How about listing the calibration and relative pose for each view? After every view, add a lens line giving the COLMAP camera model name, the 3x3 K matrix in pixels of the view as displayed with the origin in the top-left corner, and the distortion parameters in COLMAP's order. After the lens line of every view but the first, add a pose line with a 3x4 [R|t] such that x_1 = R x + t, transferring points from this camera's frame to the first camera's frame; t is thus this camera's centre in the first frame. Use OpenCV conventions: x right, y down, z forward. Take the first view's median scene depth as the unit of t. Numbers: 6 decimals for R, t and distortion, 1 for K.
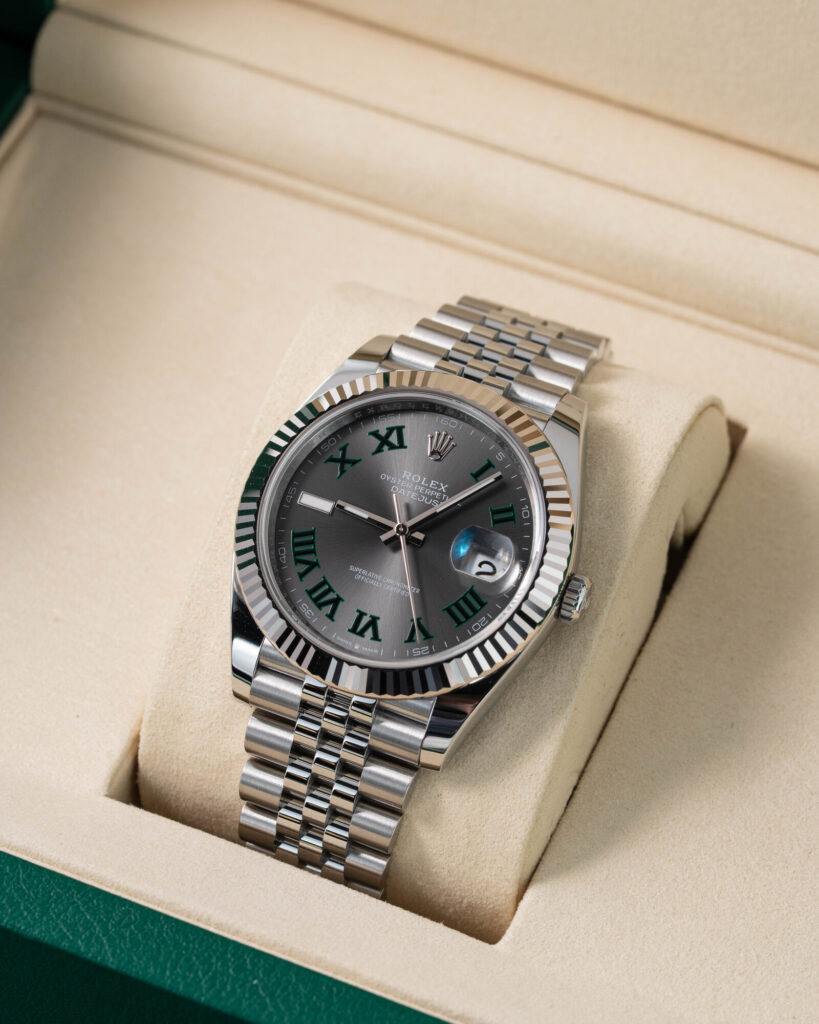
lens RADIAL K [[4635.8, 0, 410.1], [0, 4635.8, 510.6], [0, 0, 1]] dist [-0.001443, 0.000000]
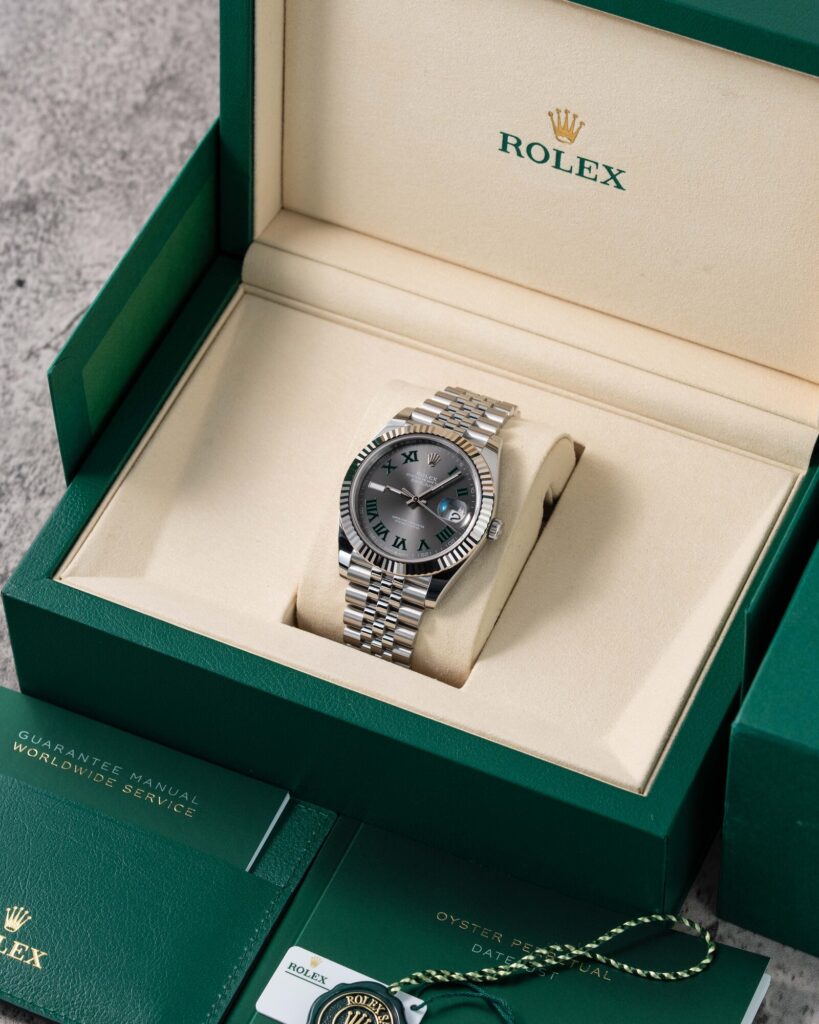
lens RADIAL K [[4635.8, 0, 409.3], [0, 4635.8, 511.8], [0, 0, 1]] dist [-0.001443, 0.000000]
pose [[0.999221, -0.009504, -0.038312, 0.077242], [0.010366, 0.999696, 0.022366, -0.037972], [0.038088, -0.022746, 0.999015, -1.157497]]
